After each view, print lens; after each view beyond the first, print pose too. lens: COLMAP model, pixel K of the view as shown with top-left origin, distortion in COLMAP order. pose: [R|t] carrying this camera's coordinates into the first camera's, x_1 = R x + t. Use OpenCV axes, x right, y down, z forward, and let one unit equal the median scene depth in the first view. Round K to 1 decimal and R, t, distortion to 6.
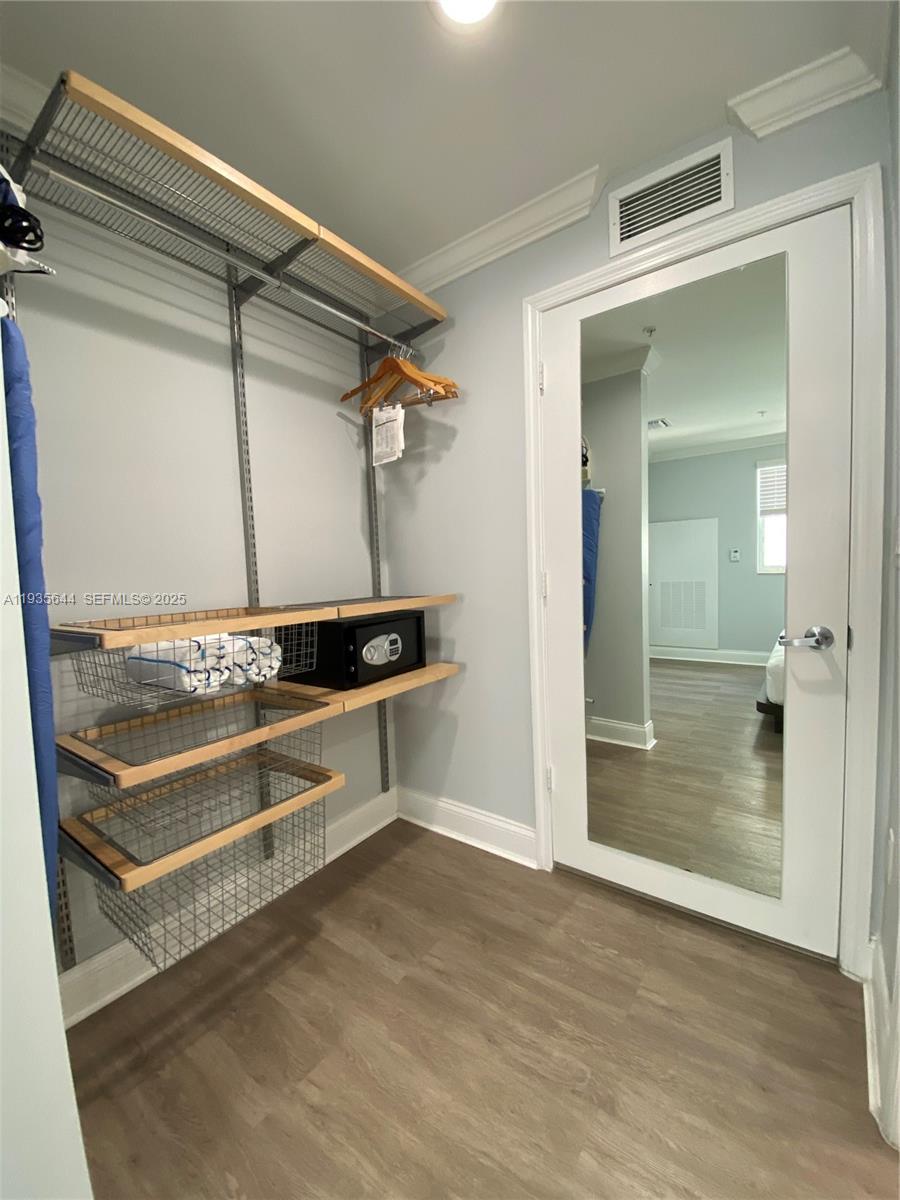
lens RADIAL K [[489.7, 0, 449.4], [0, 489.7, 602.6], [0, 0, 1]] dist [0.016577, -0.016350]
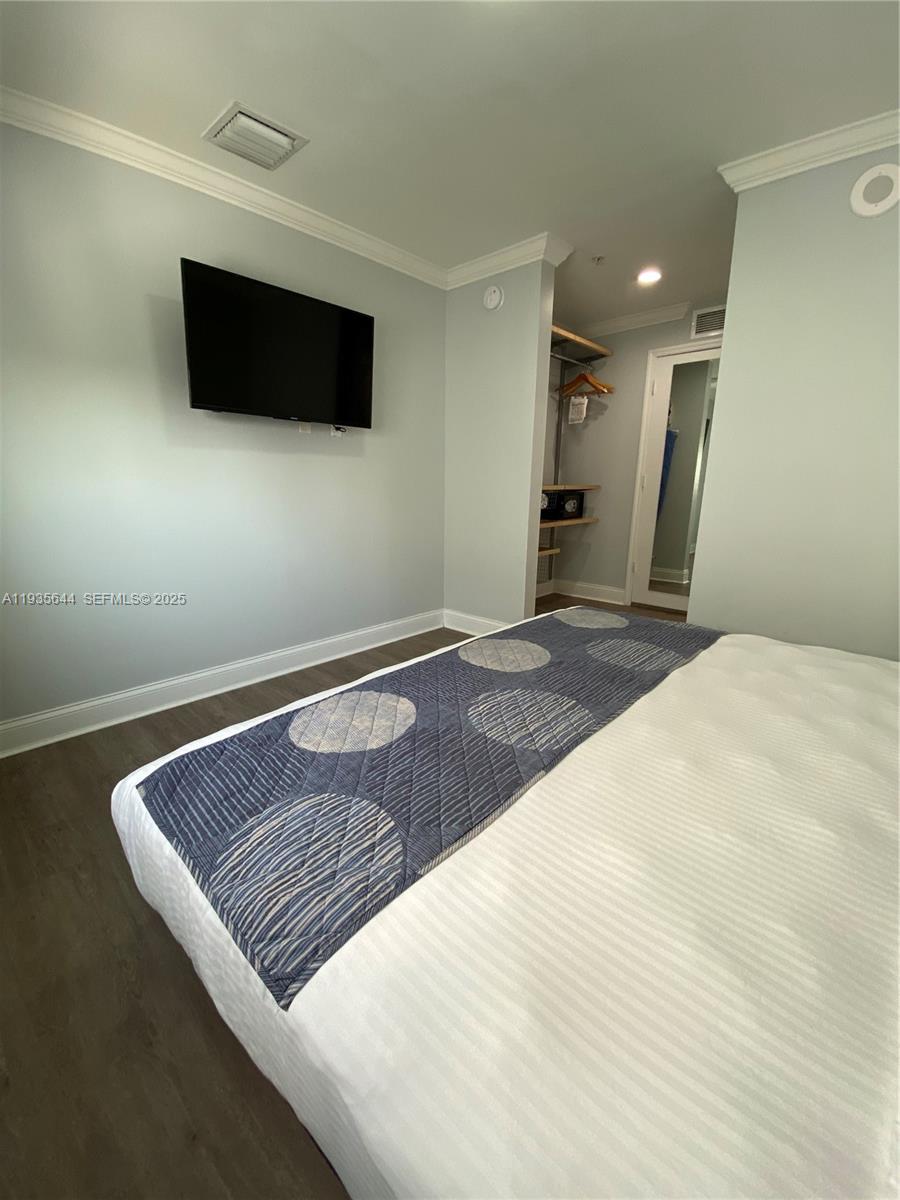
lens RADIAL K [[489.7, 0, 449.4], [0, 489.7, 602.6], [0, 0, 1]] dist [0.016577, -0.016350]
pose [[0.990857, 0.073189, -0.113343, -0.391516], [-0.051216, 0.981238, 0.185874, 0.134418], [0.124821, -0.178369, 0.976014, -1.426620]]
